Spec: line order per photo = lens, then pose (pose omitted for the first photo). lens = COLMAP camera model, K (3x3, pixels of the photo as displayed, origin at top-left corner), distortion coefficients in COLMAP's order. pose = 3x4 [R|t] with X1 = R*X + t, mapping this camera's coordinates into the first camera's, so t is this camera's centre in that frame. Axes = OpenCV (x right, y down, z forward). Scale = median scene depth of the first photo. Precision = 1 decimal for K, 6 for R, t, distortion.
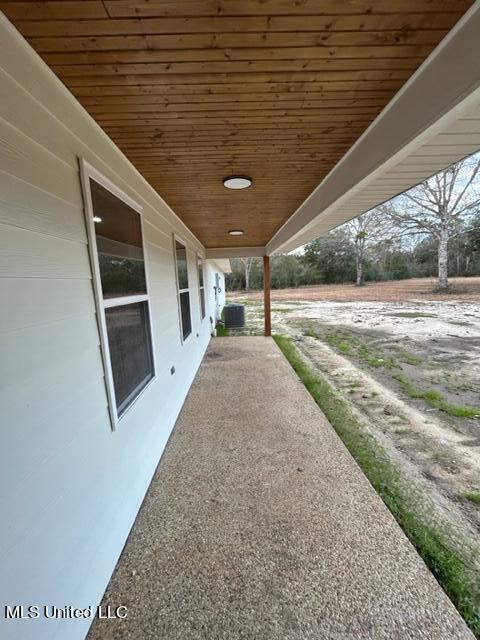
lens RADIAL K [[258.7, 0, 240.0], [0, 258.7, 320.0], [0, 0, 1]] dist [-0.000367, -0.000003]
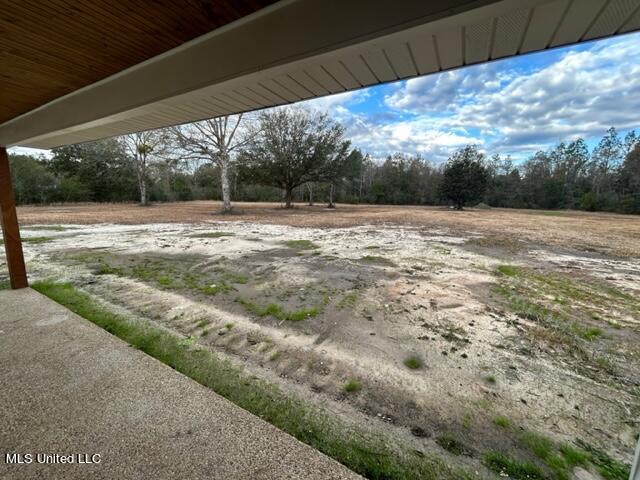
lens RADIAL K [[258.7, 0, 320.0], [0, 258.7, 240.0], [0, 0, 1]] dist [-0.000367, -0.000003]
pose [[0.509476, -0.078955, 0.856855, -0.036141], [0.081524, 0.995731, 0.043279, -0.013855], [-0.856614, 0.047805, 0.513738, 0.127959]]
